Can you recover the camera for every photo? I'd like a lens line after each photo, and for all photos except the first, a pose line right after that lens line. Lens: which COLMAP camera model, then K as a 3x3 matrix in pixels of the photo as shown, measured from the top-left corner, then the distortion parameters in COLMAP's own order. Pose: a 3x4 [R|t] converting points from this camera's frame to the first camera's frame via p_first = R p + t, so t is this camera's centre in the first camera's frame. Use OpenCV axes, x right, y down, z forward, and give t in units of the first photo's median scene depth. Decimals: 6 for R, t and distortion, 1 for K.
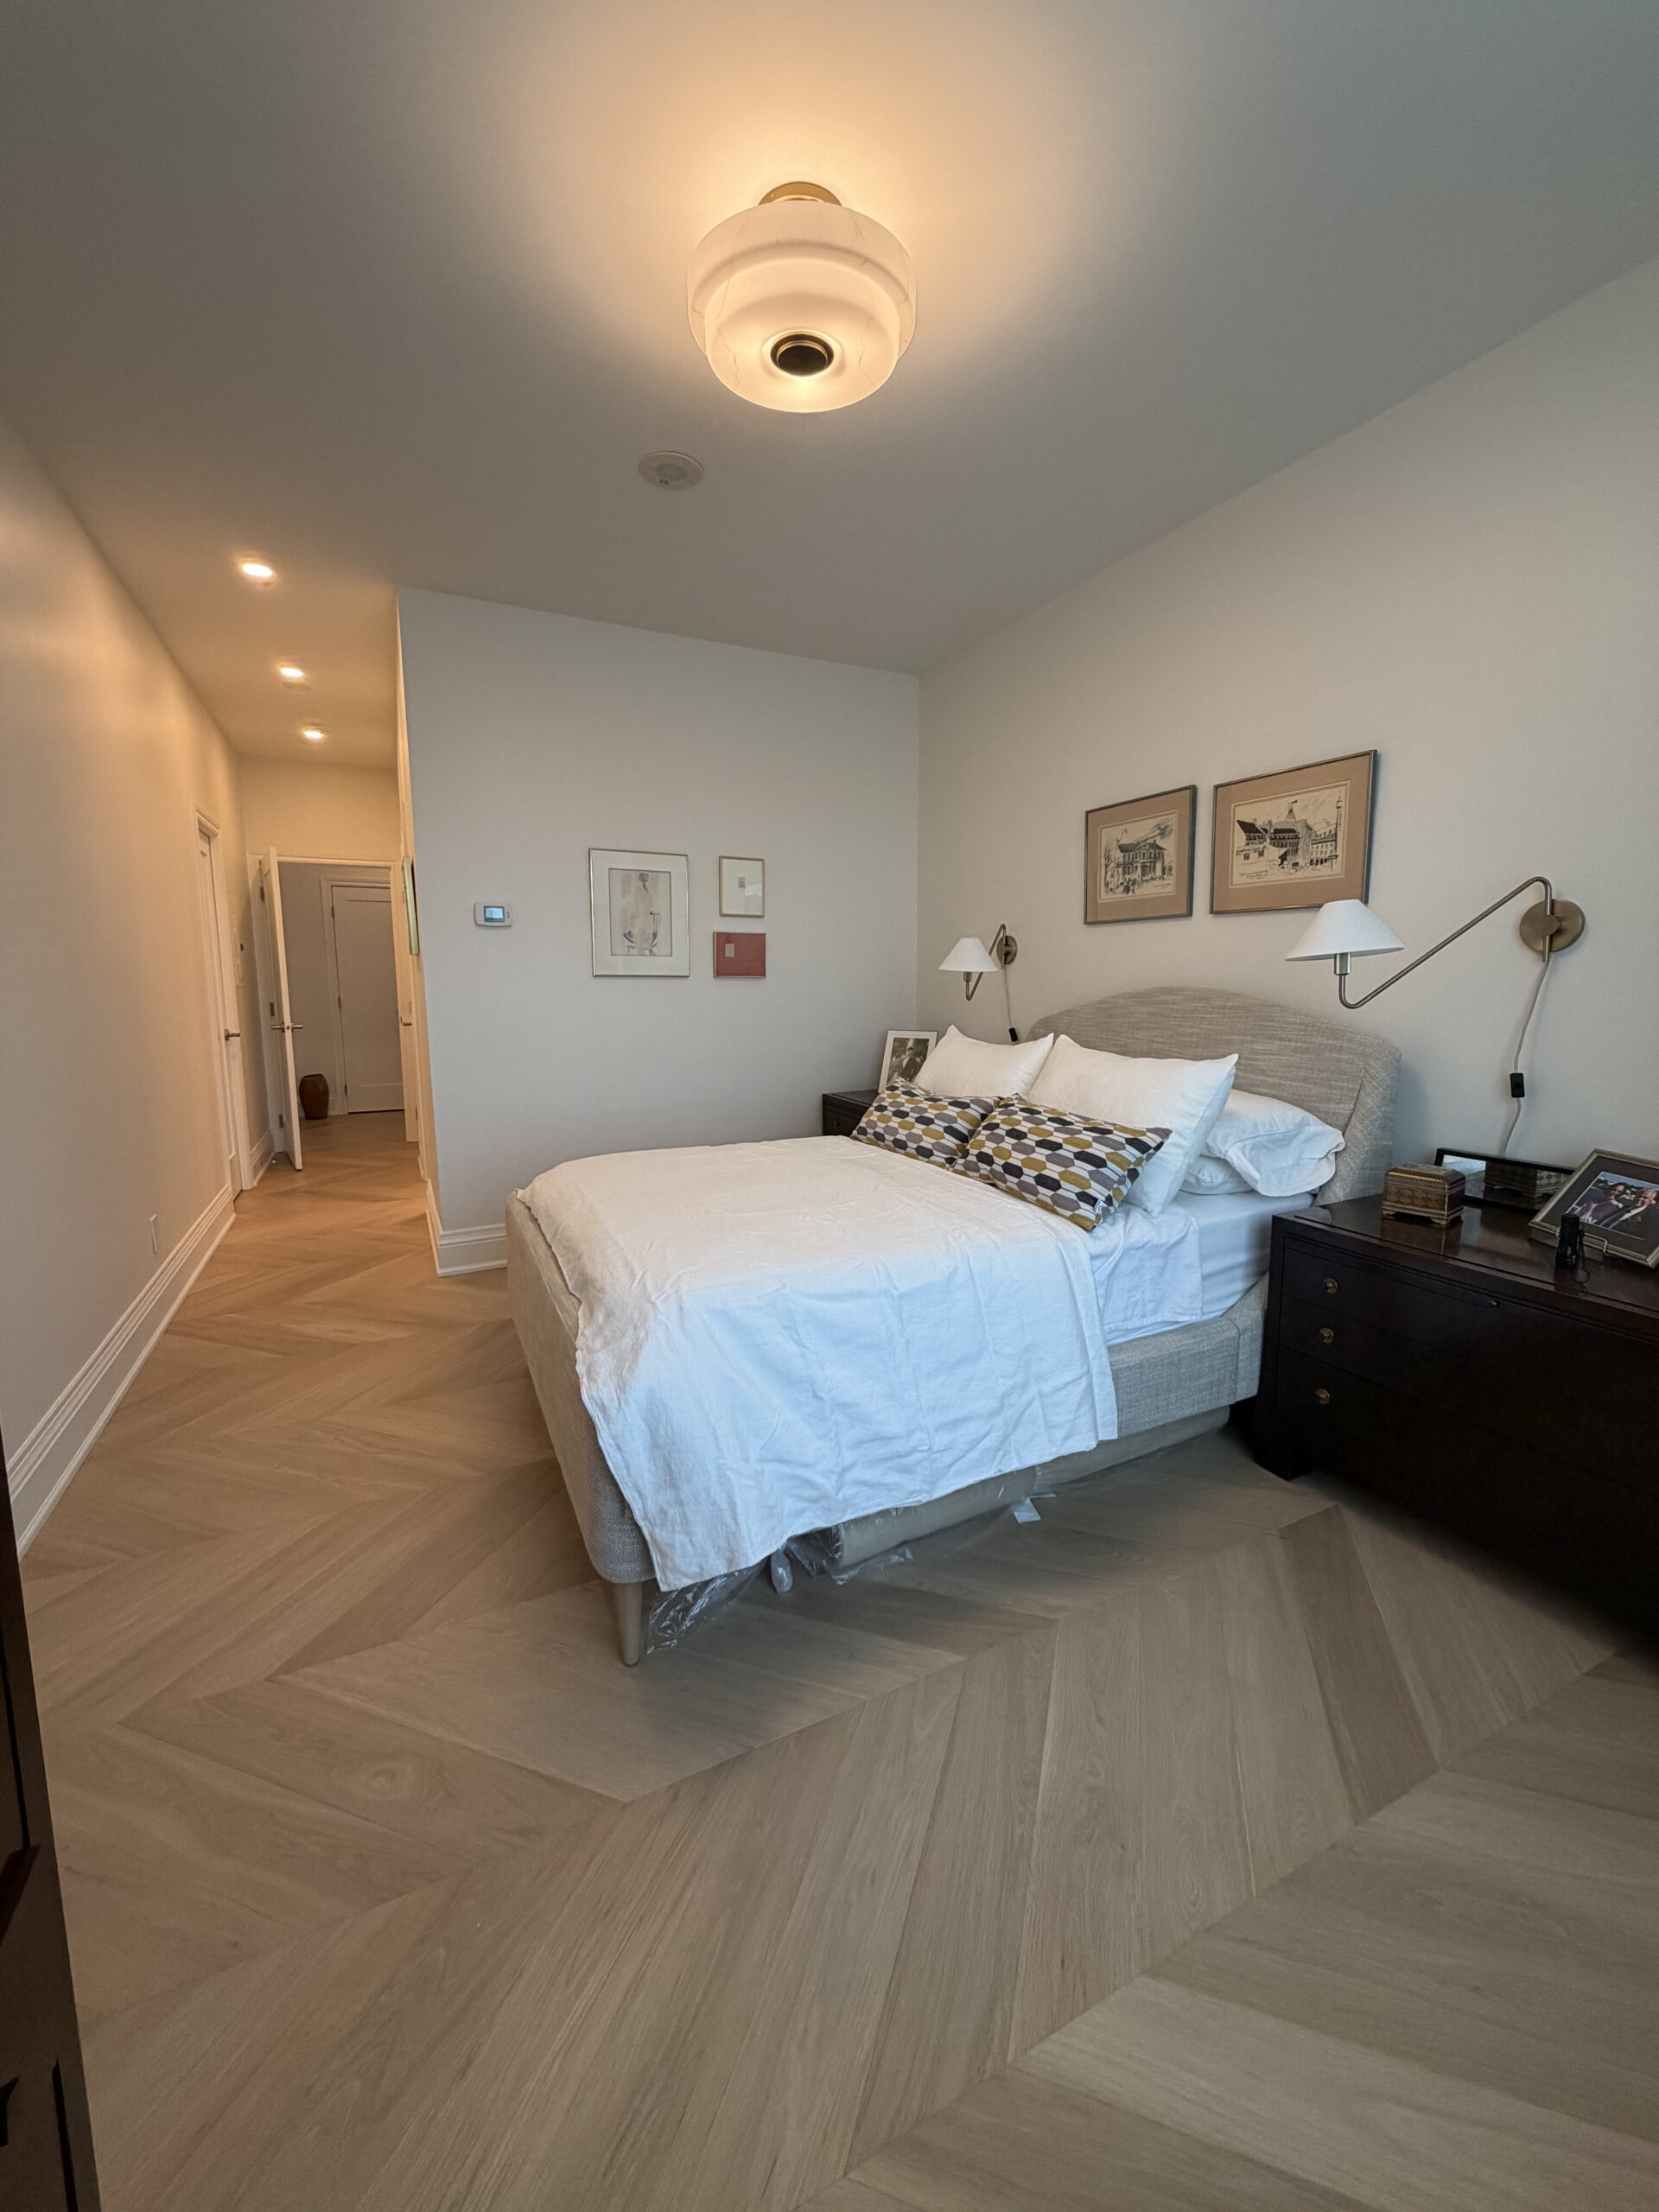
lens RADIAL K [[884.3, 0, 837.4], [0, 884.3, 1095.2], [0, 0, 1]] dist [0.000619, -0.000061]
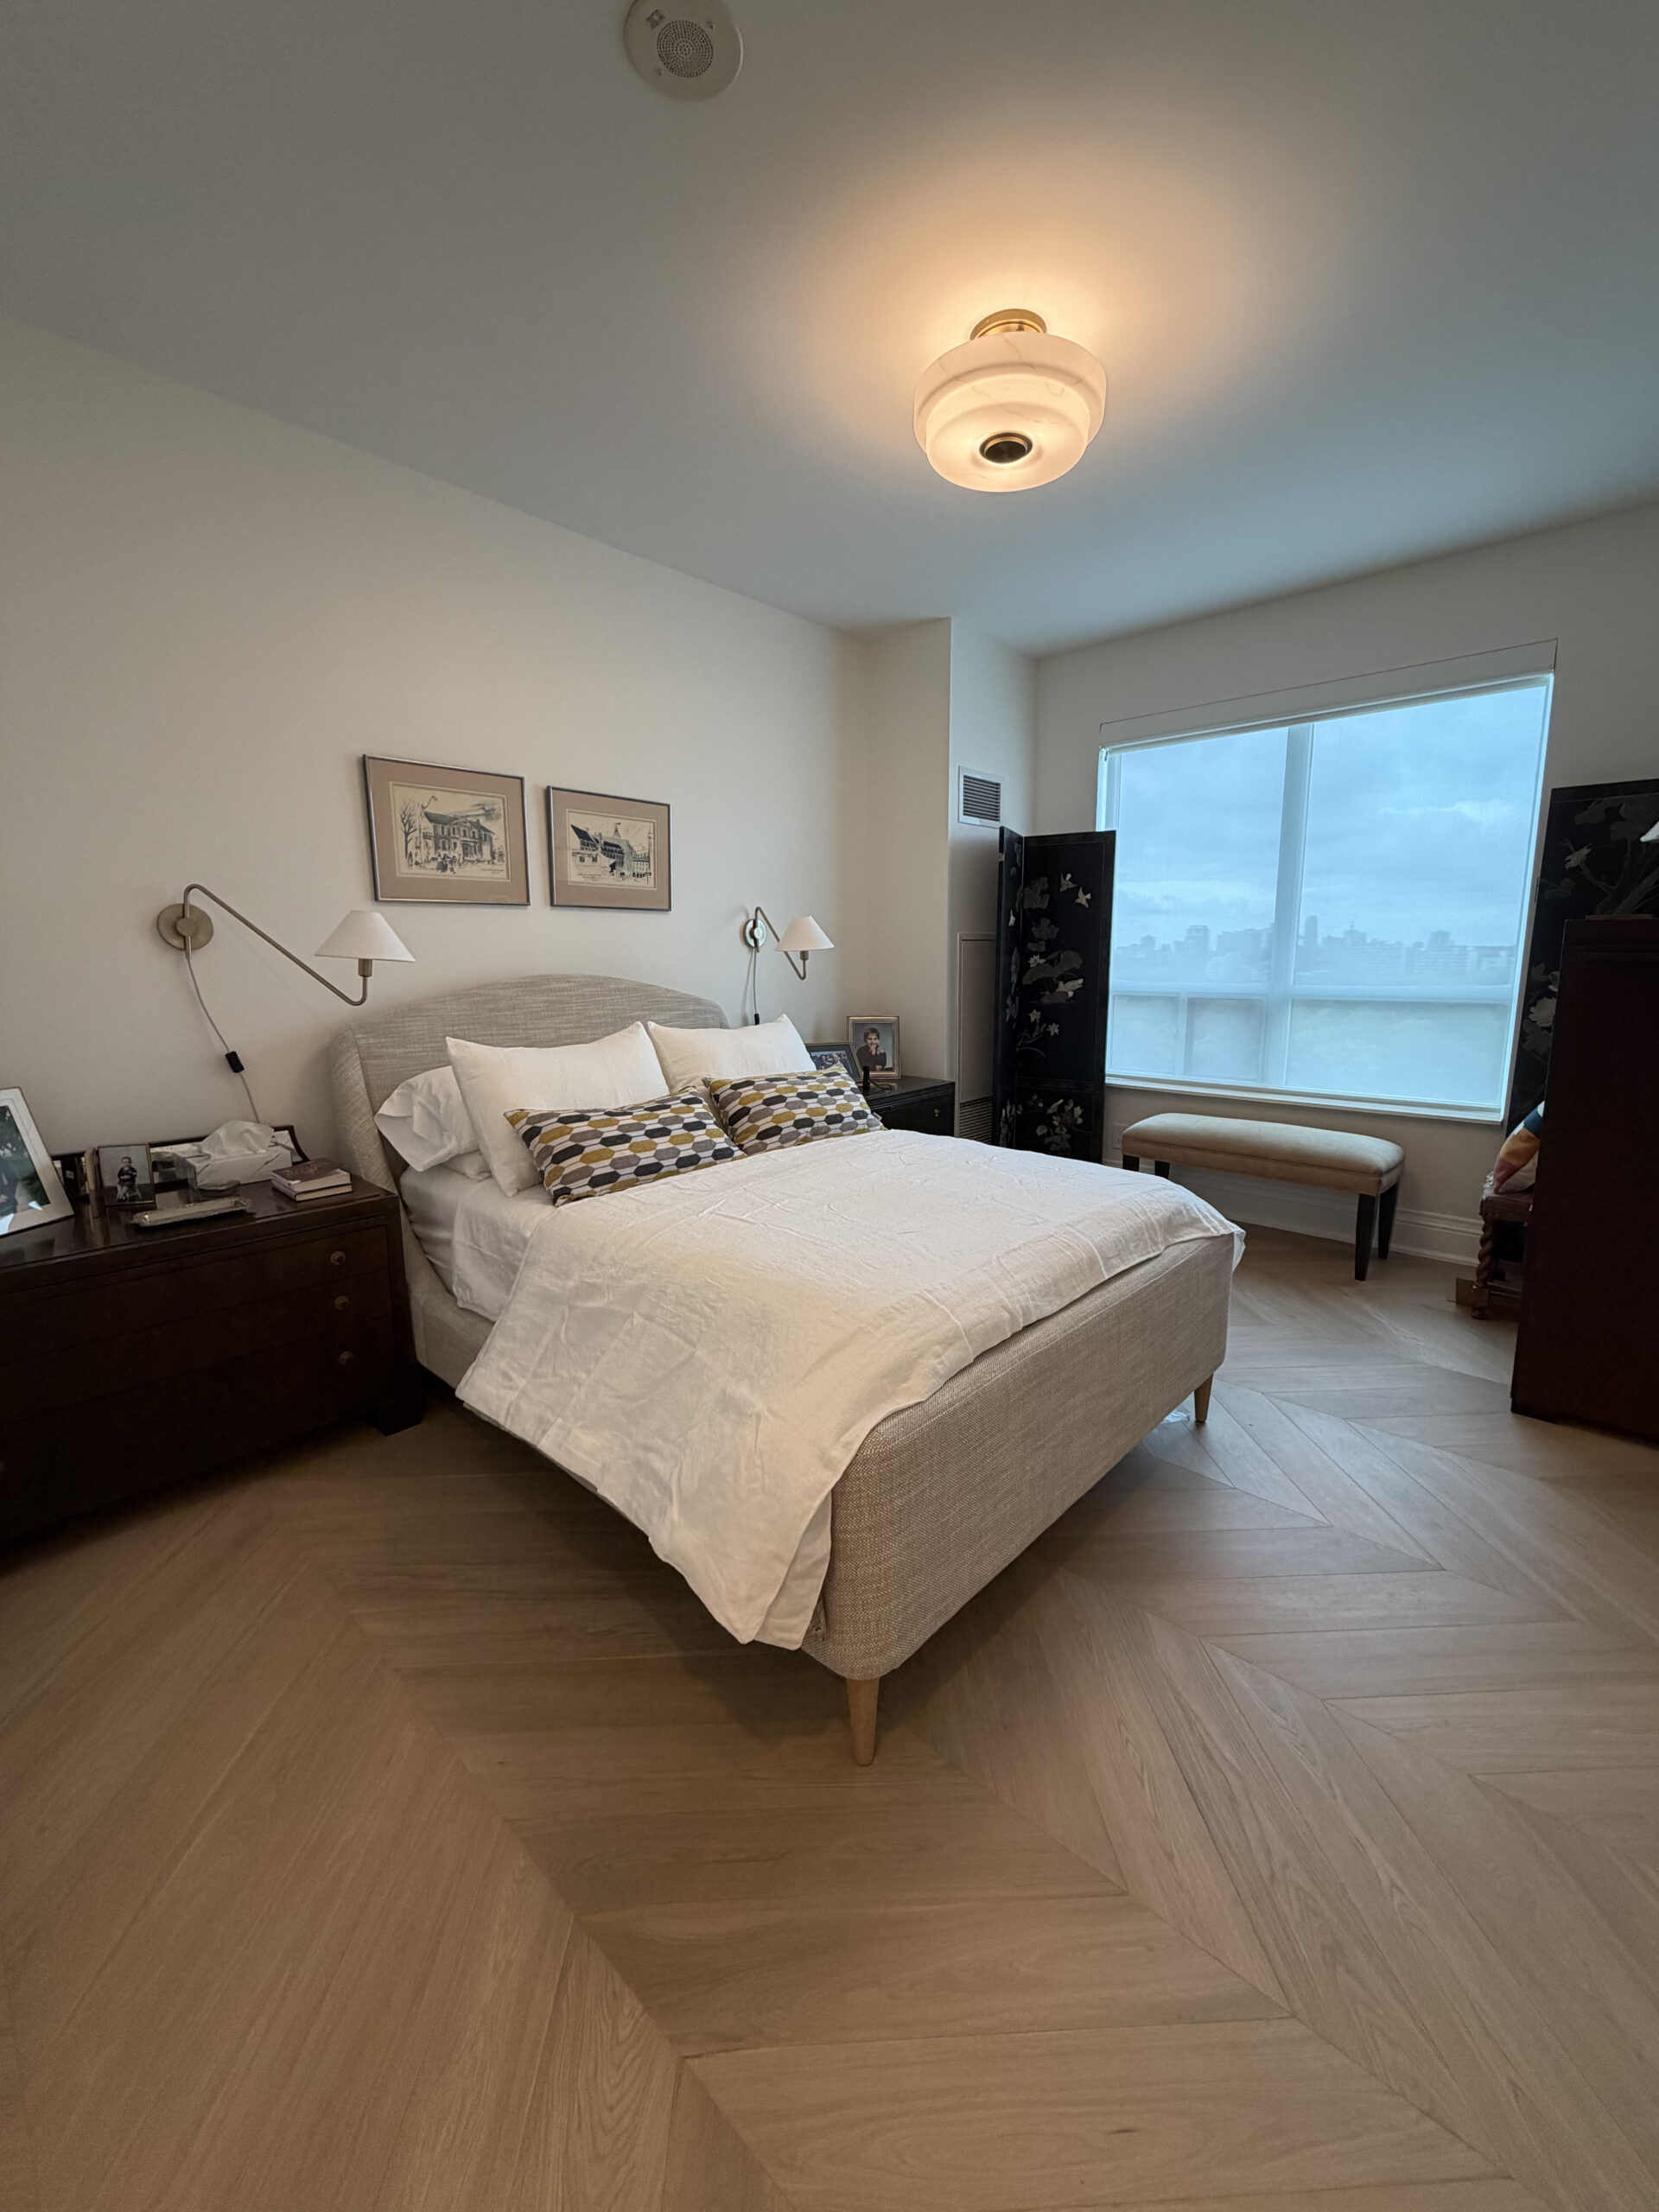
lens RADIAL K [[884.3, 0, 835.0], [0, 884.3, 1102.6], [0, 0, 1]] dist [0.000619, -0.000061]
pose [[-0.343458, -0.161405, 0.925194, -0.751764], [0.127816, 0.967922, 0.216308, -0.165064], [-0.930430, 0.192548, -0.311811, 1.084302]]
